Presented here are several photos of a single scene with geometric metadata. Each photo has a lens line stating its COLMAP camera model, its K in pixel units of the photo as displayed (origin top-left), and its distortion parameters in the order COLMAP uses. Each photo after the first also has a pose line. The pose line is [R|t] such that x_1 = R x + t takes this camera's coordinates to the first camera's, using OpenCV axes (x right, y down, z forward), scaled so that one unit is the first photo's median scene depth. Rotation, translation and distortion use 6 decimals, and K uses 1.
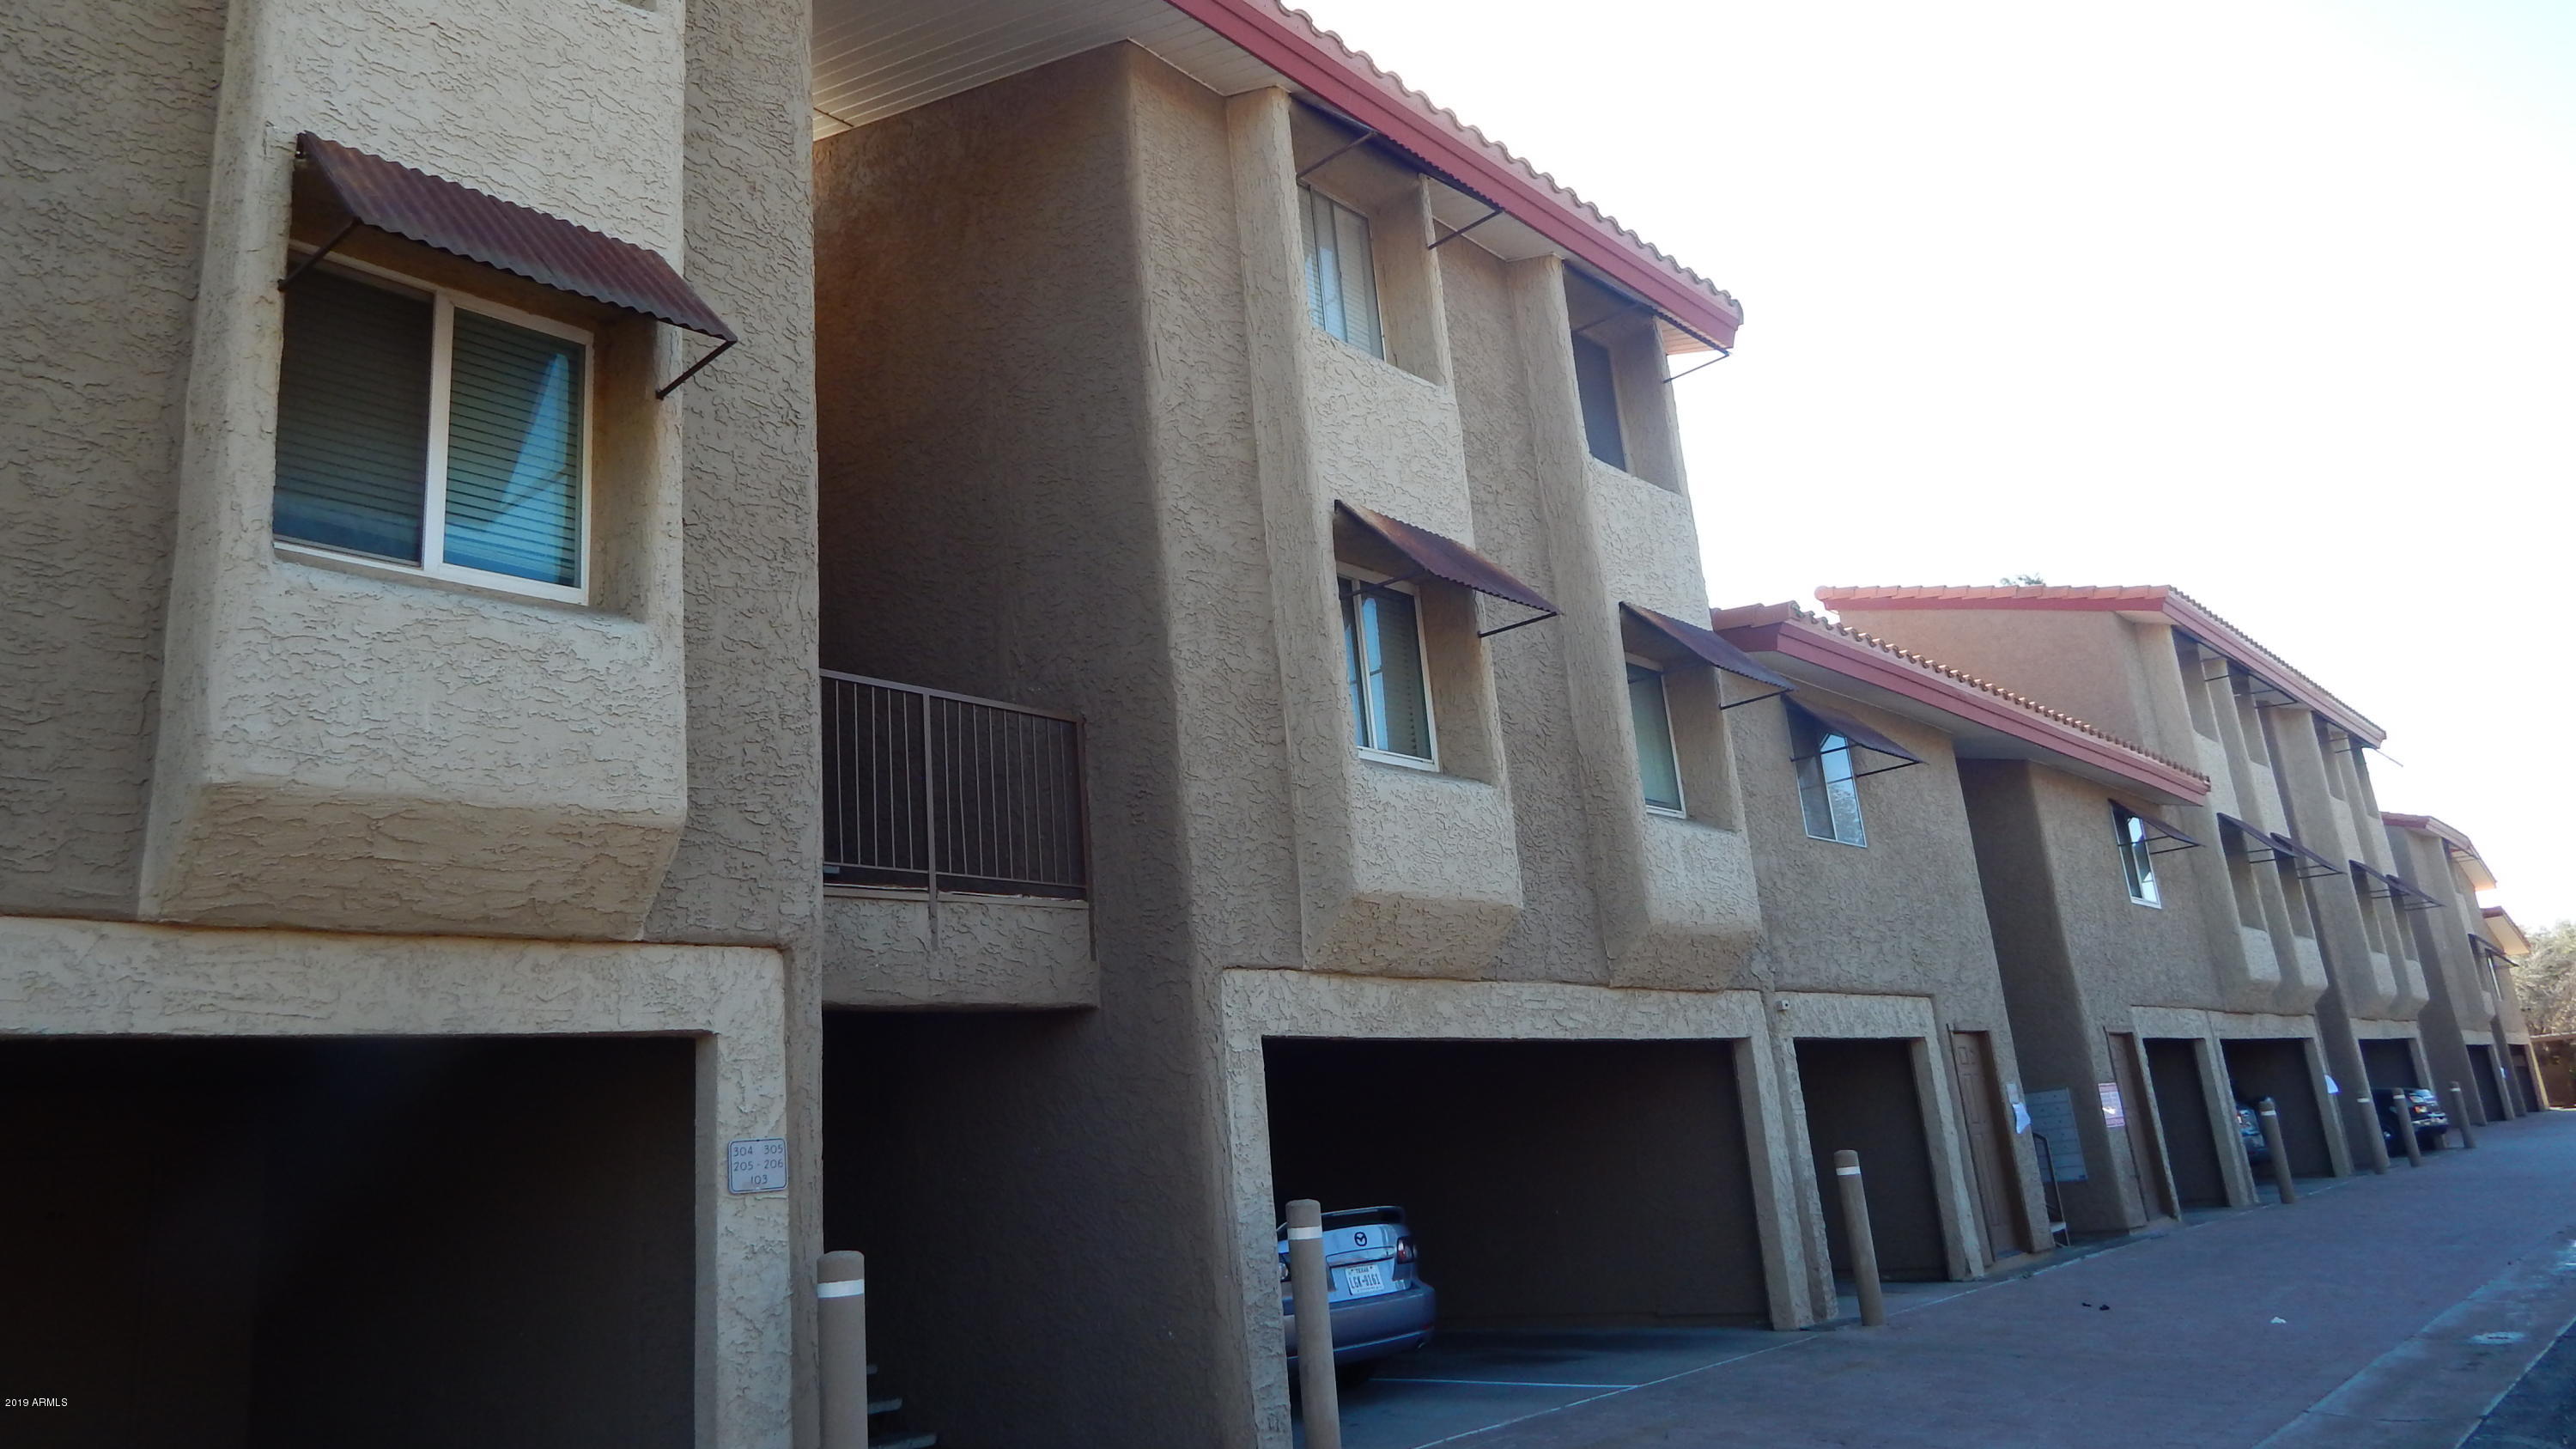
lens RADIAL K [[1684.5, 0, 1289.2], [0, 1684.5, 716.4], [0, 0, 1]] dist [-0.010477, -0.000542]
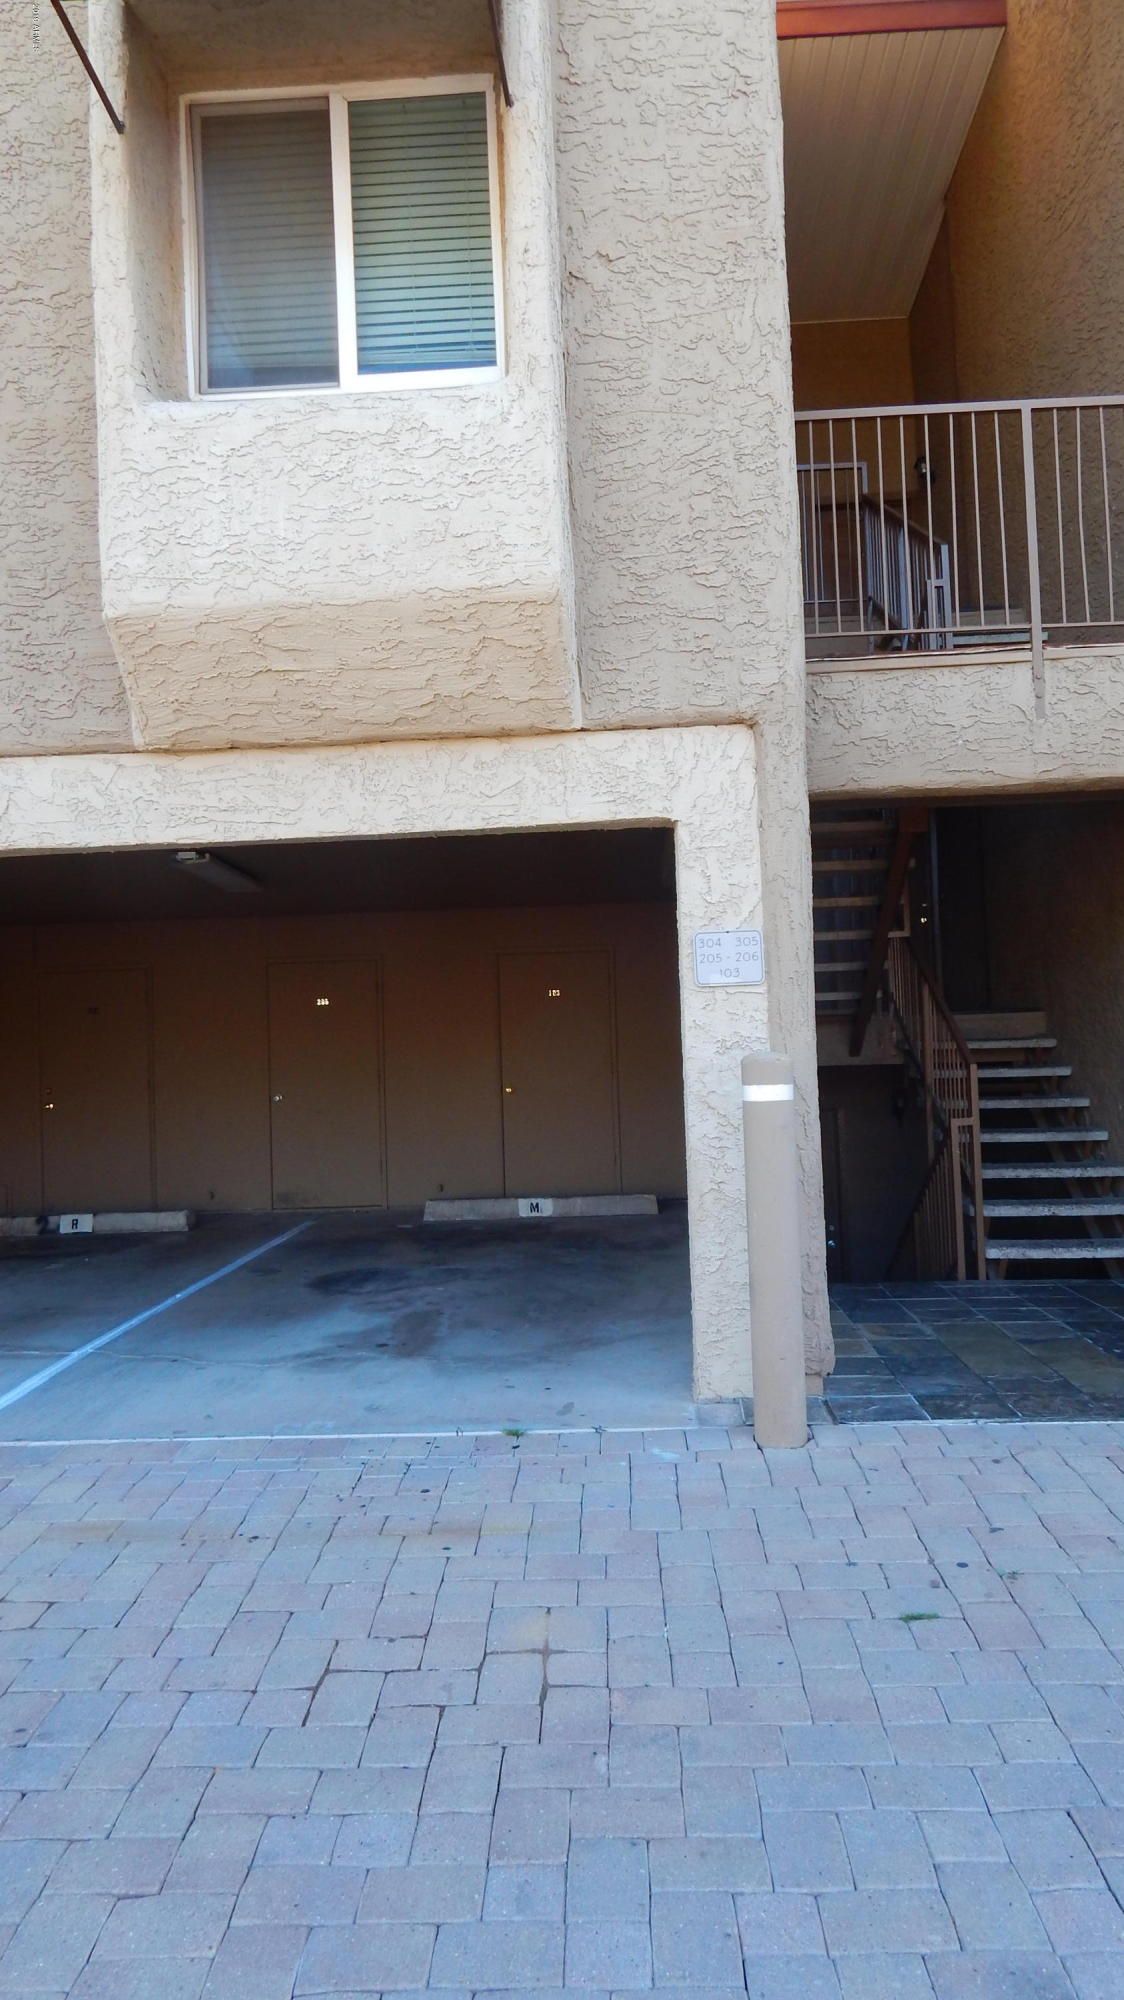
lens RADIAL K [[1307.7, 0, 557.1], [0, 1307.7, 1010.8], [0, 0, 1]] dist [-0.010477, -0.000542]
pose [[0.641349, 0.041546, -0.766124, 0.190262], [0.179813, 0.962584, 0.202728, 0.139628], [0.745881, -0.267779, 0.609881, 0.510266]]
